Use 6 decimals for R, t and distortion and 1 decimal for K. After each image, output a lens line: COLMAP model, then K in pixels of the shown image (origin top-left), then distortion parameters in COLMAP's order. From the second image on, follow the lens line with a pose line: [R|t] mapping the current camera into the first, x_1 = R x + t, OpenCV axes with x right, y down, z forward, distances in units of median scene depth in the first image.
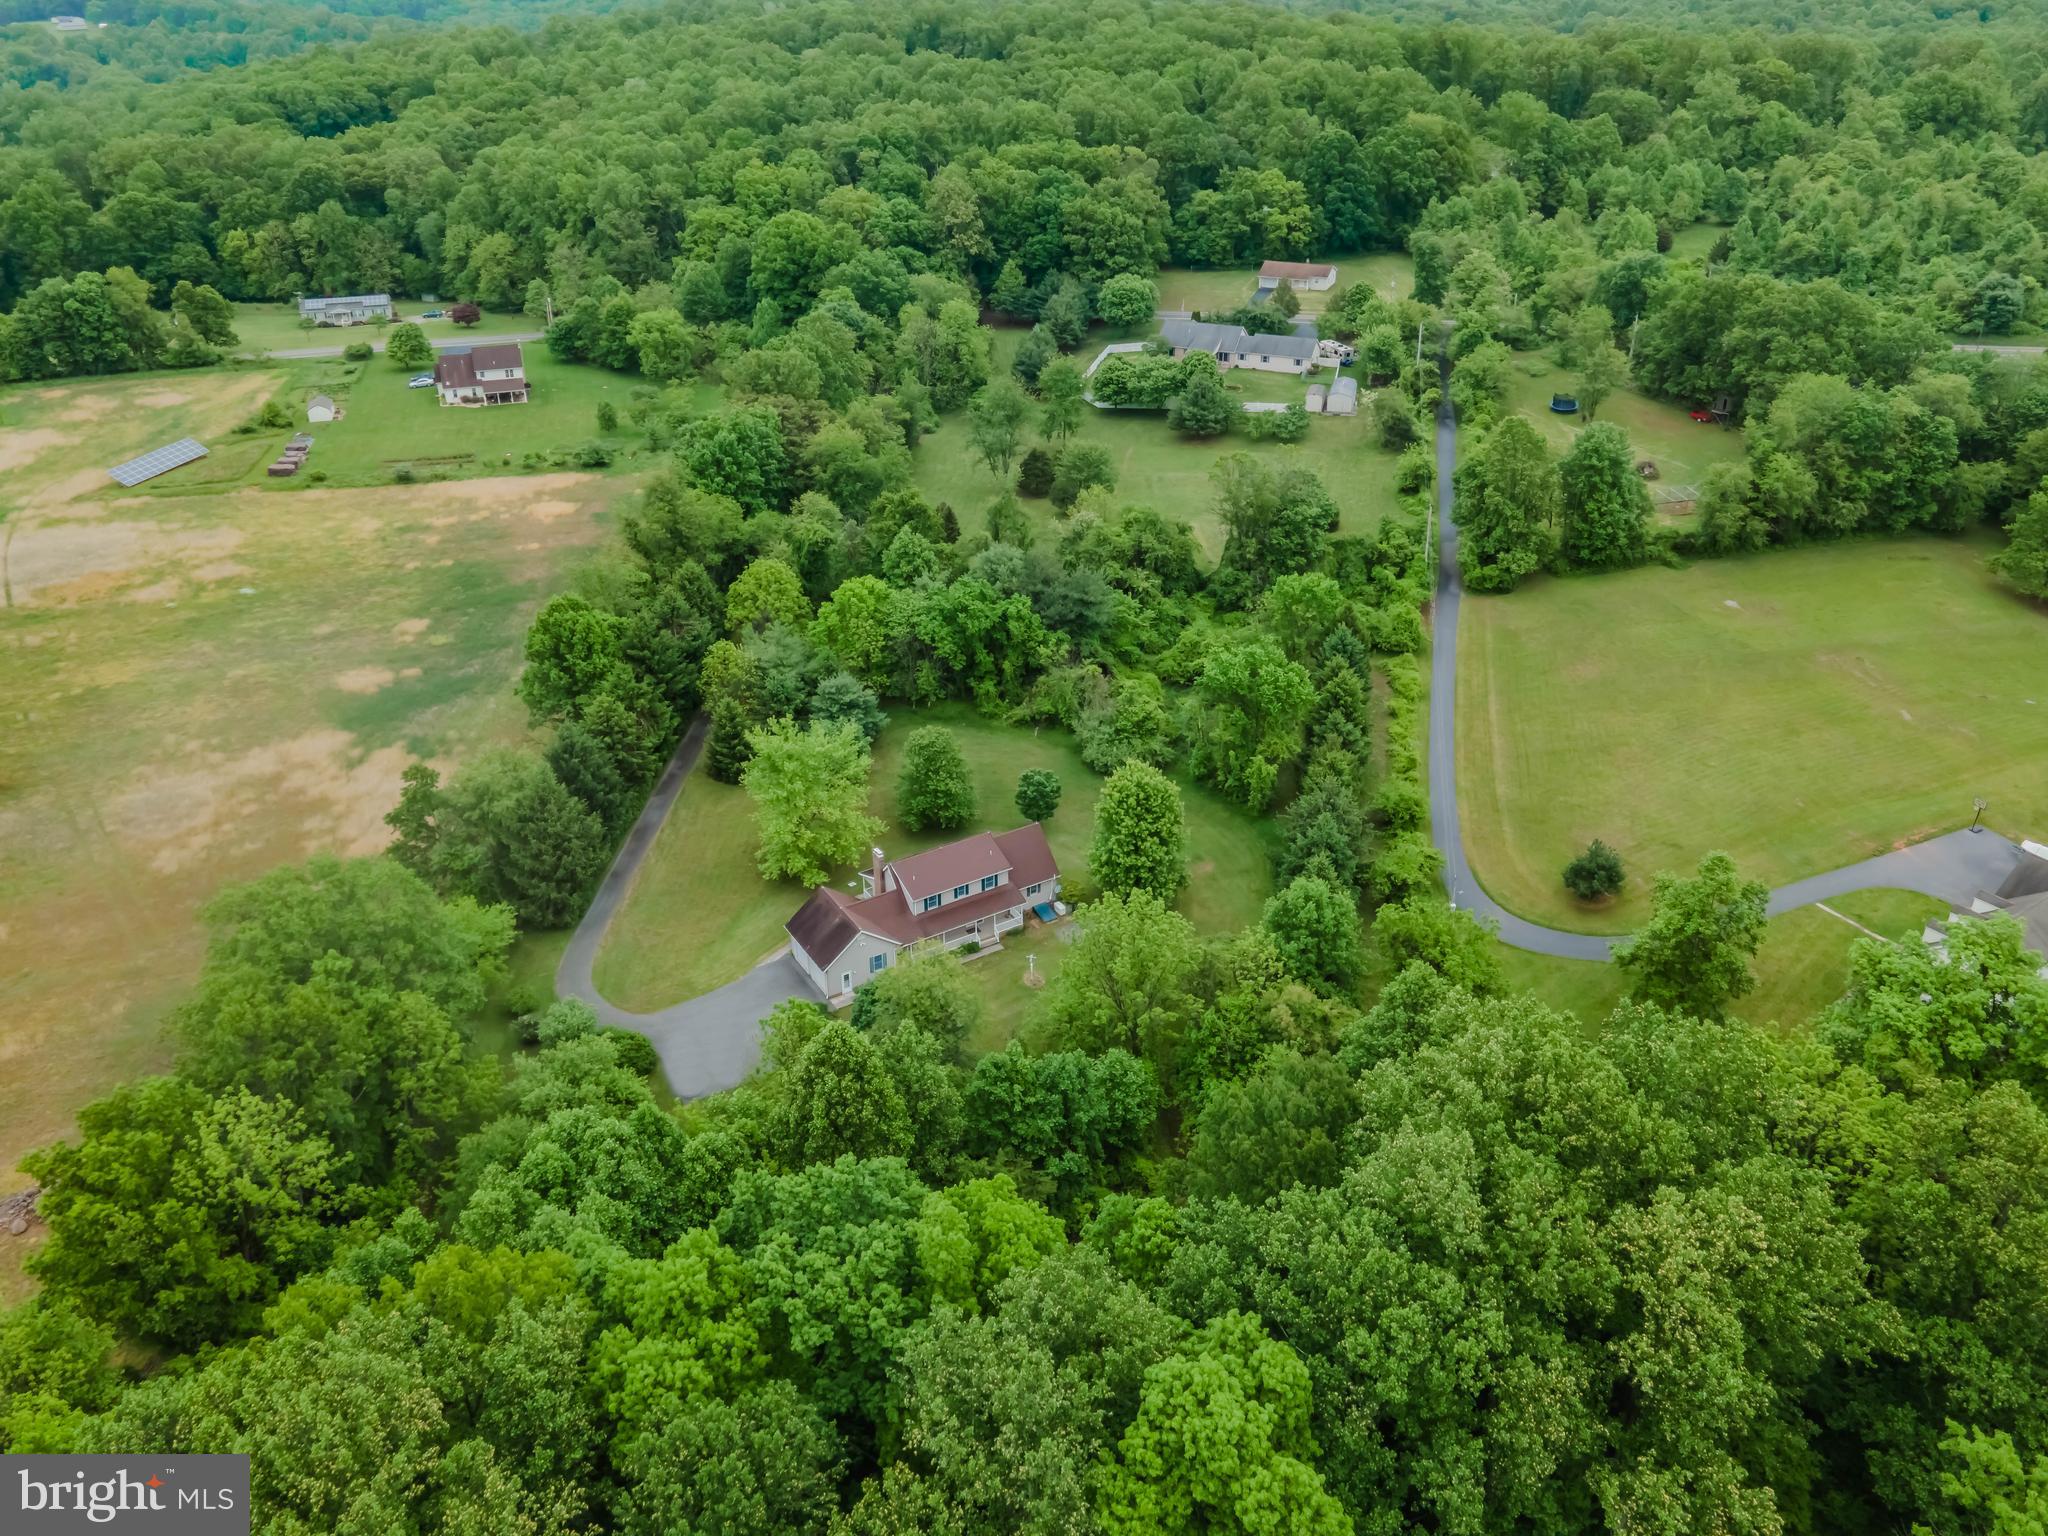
lens RADIAL K [[1611.1, 0, 1032.8], [0, 1611.1, 700.3], [0, 0, 1]] dist [0.018847, 0.059233]
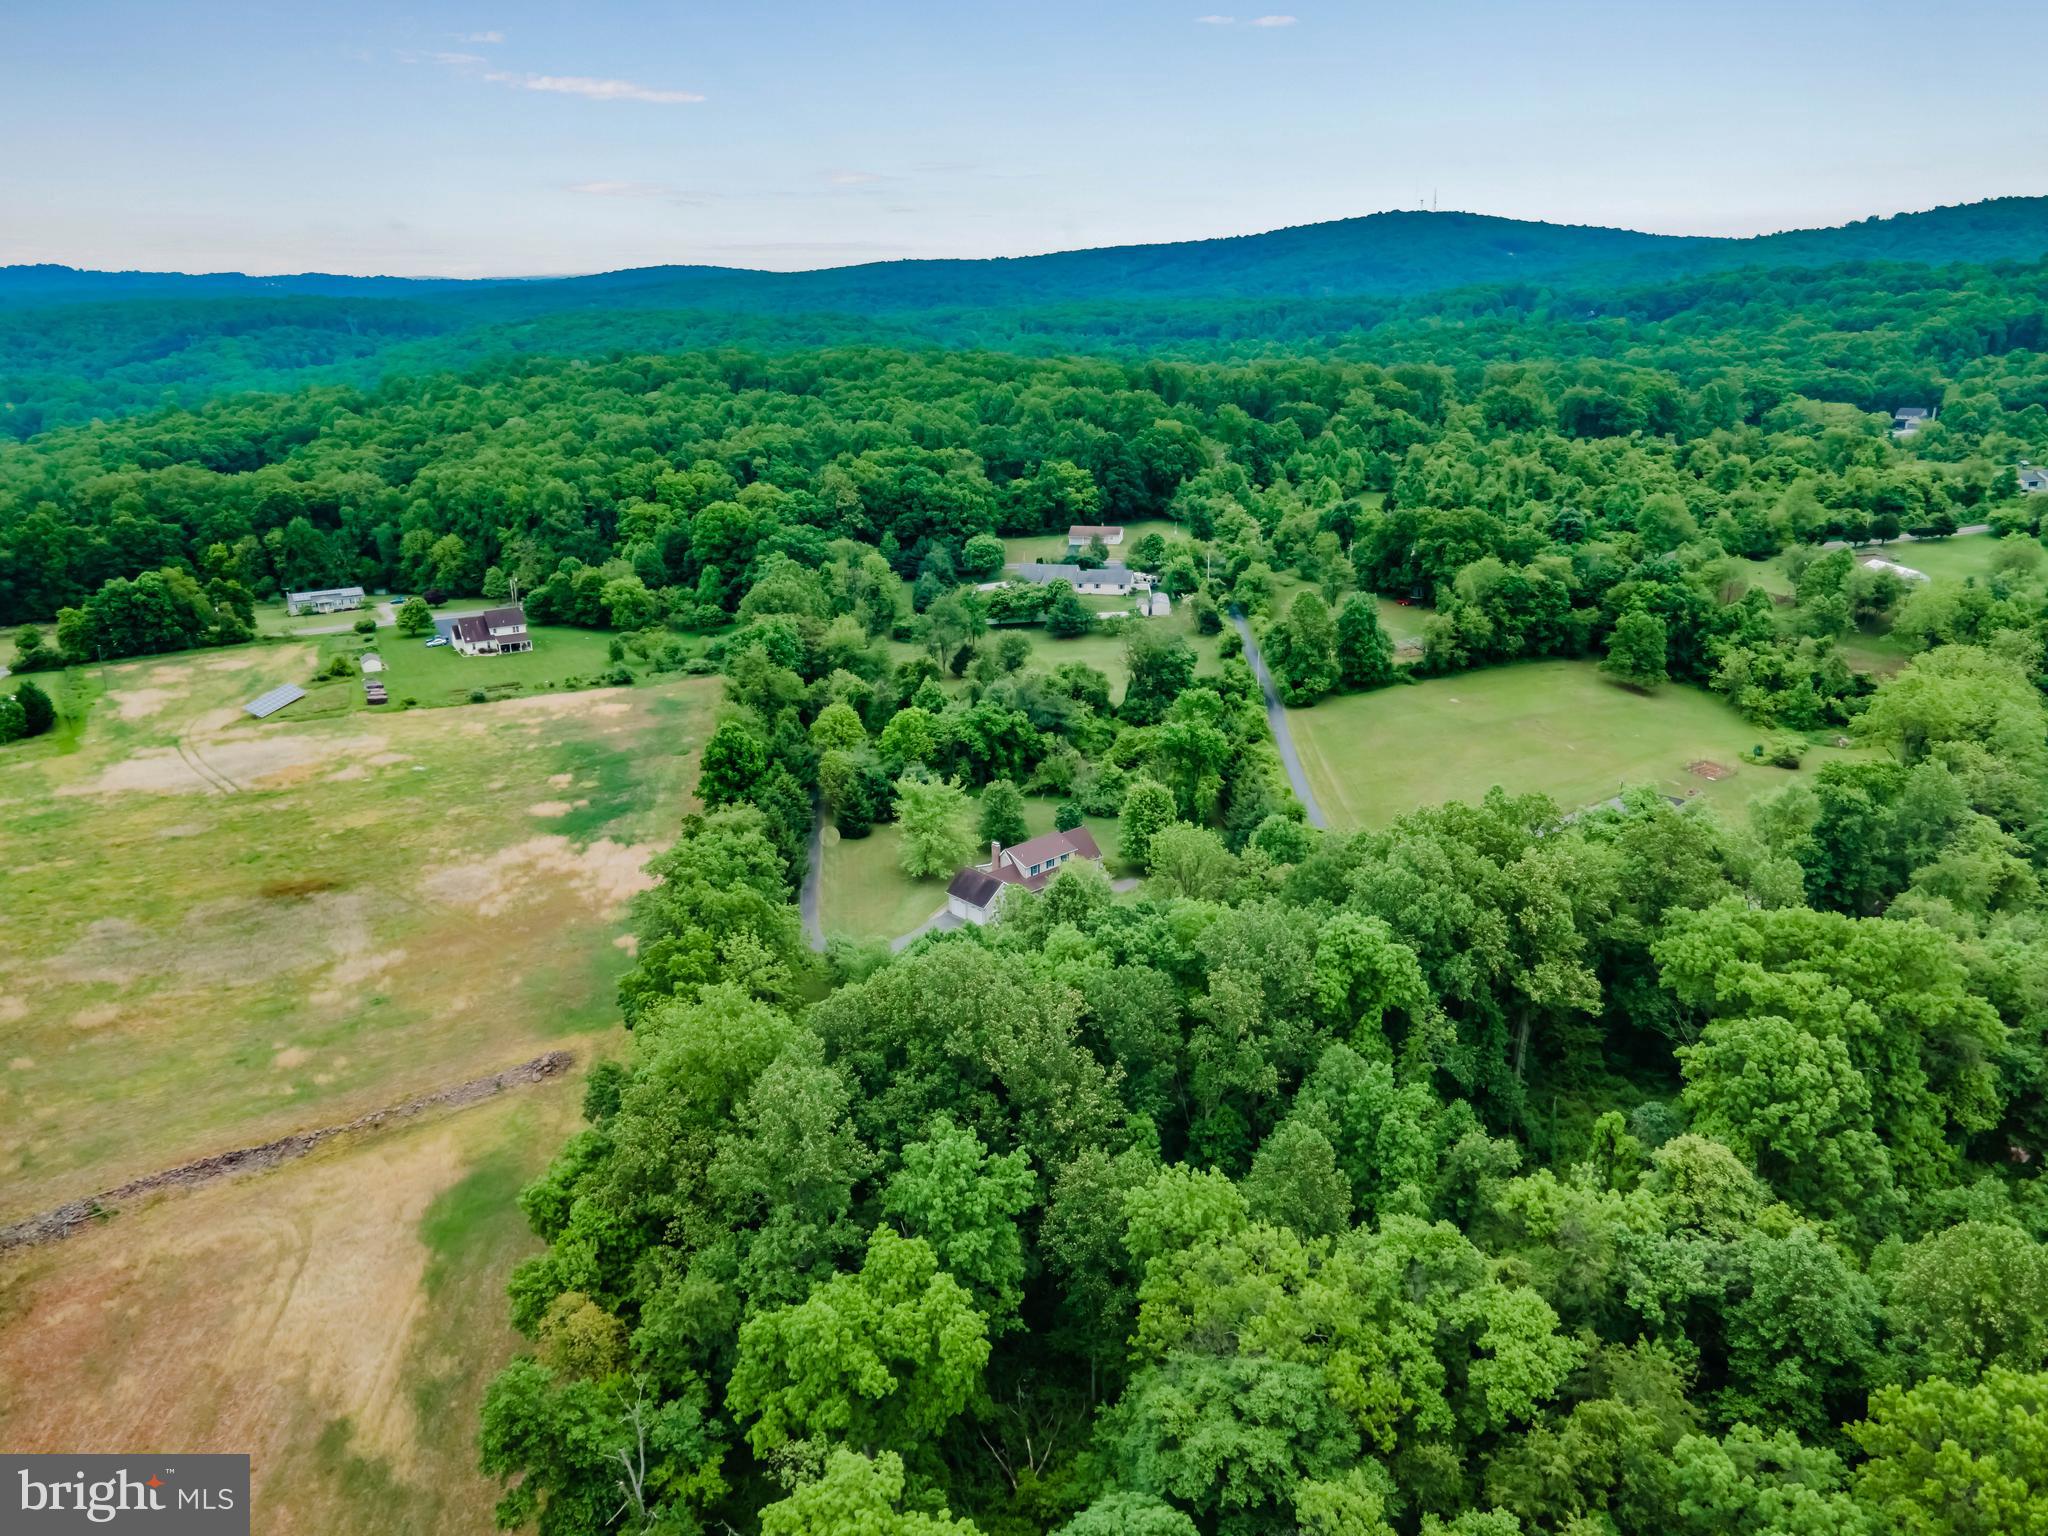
lens RADIAL K [[1482.4, 0, 1022.0], [0, 1482.4, 766.7], [0, 0, 1]] dist [0.034116, 0.029473]
pose [[0.981888, -0.071043, 0.175640, -0.140731], [0.094803, 0.986864, -0.130815, 0.093232], [-0.164040, 0.145097, 0.975724, -0.190039]]
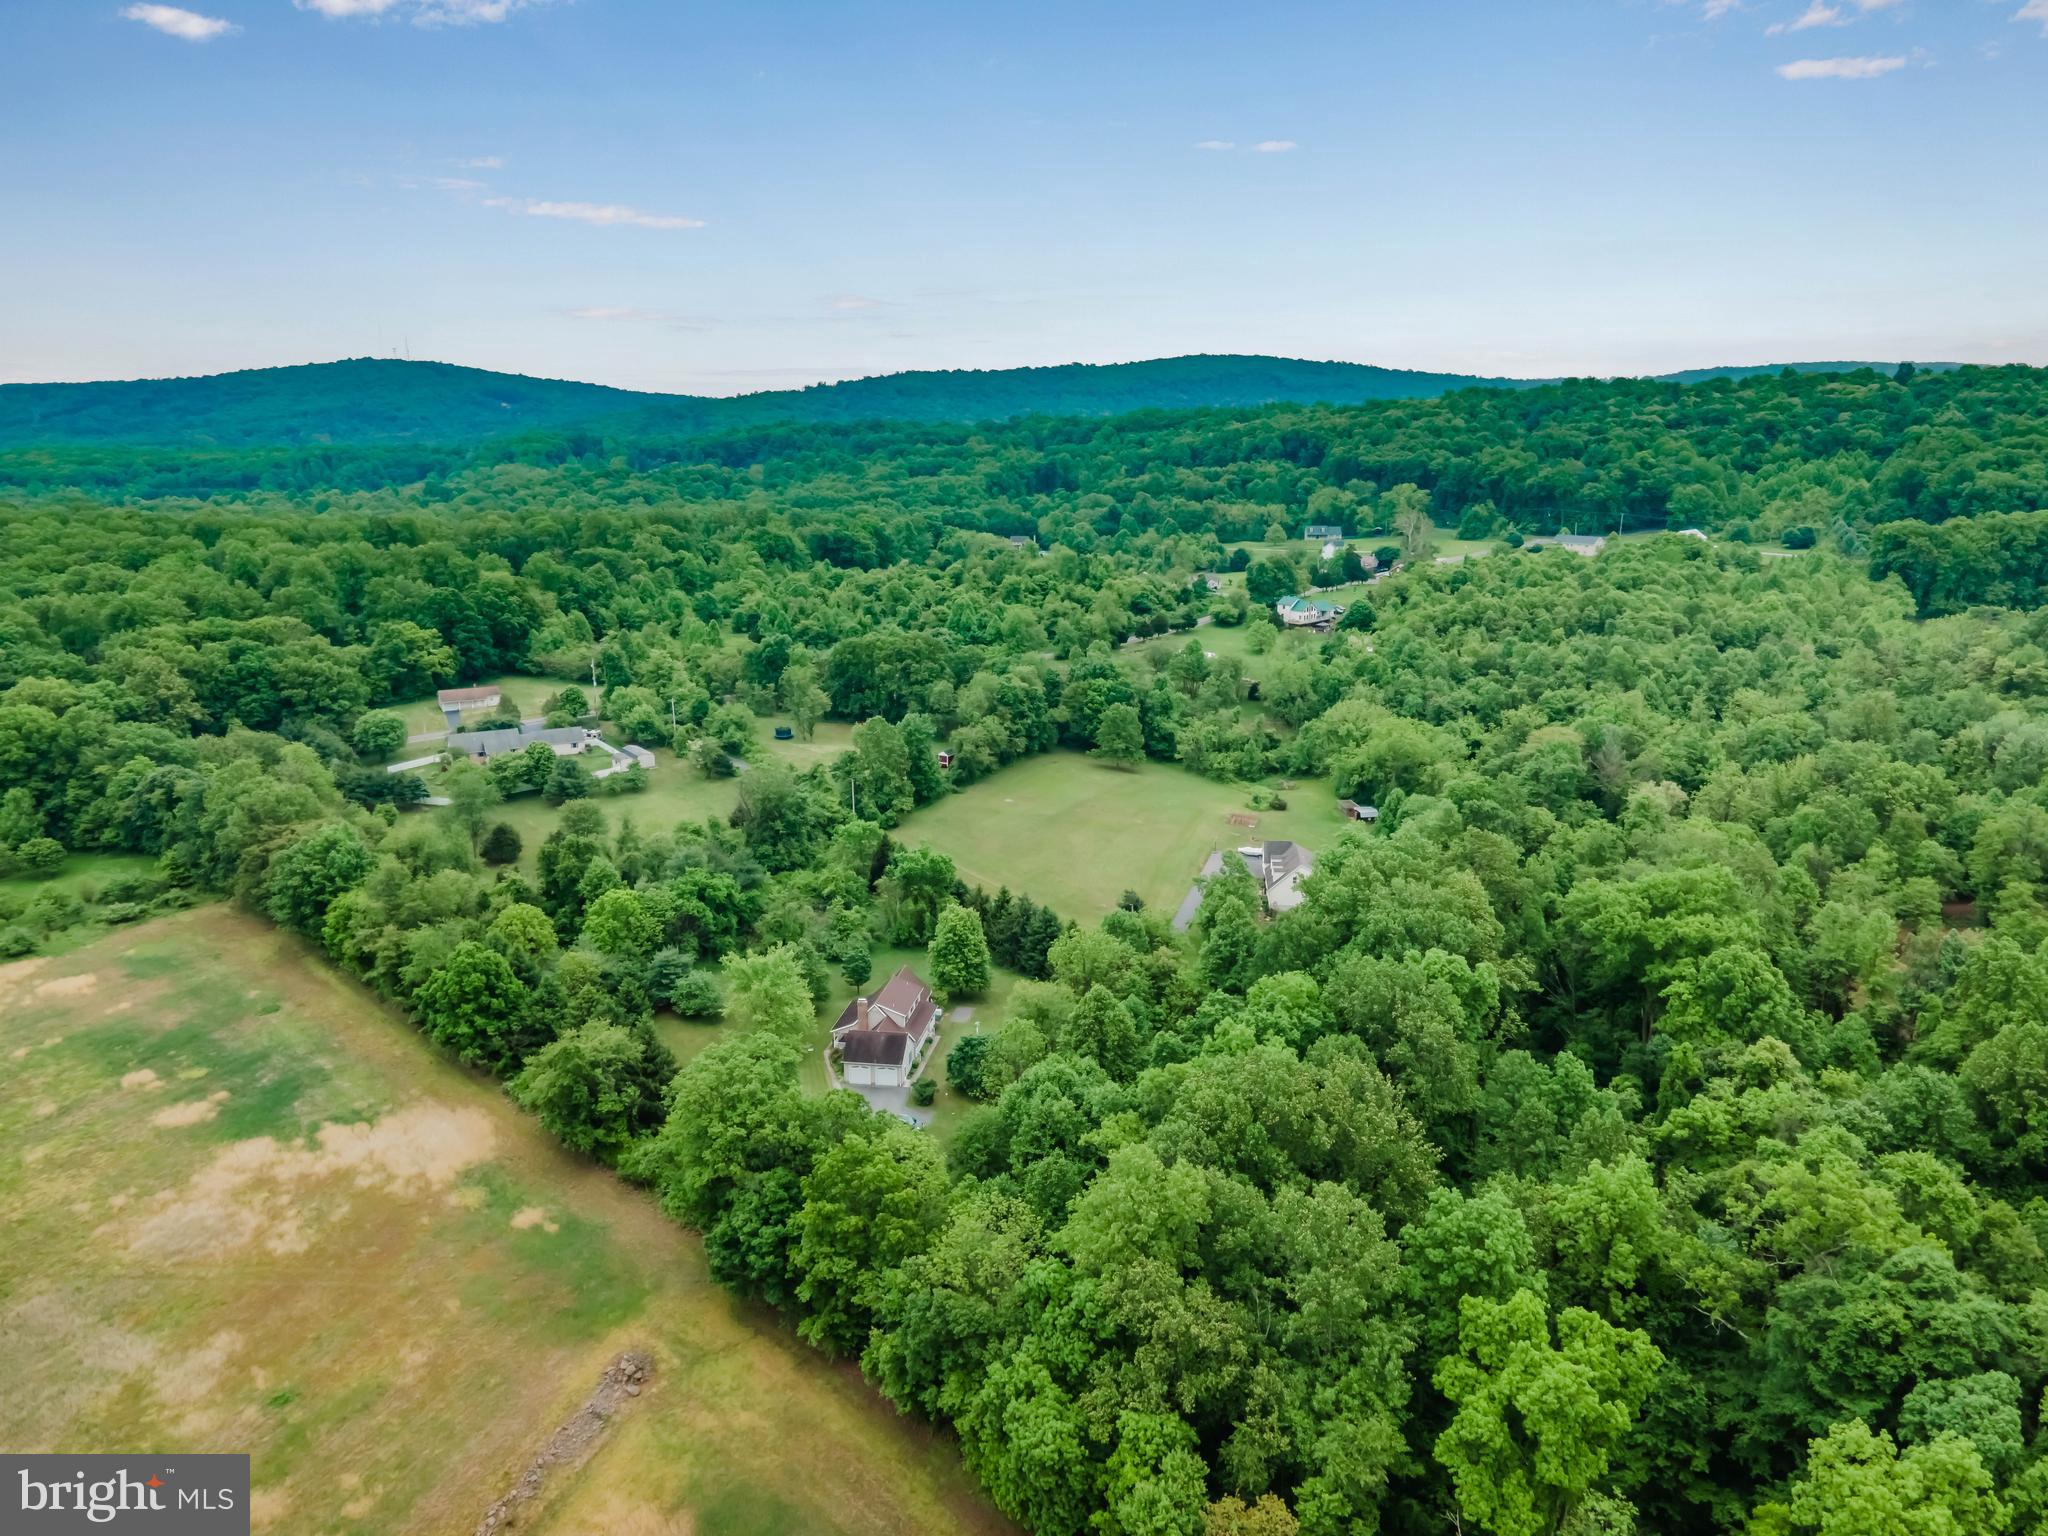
lens RADIAL K [[1482.4, 0, 1016.4], [0, 1482.4, 769.4], [0, 0, 1]] dist [0.034116, 0.029473]
pose [[0.668243, -0.181274, 0.721520, -0.424988], [0.338260, 0.937843, -0.077660, 0.020946], [-0.662594, 0.295957, 0.688025, -0.051815]]
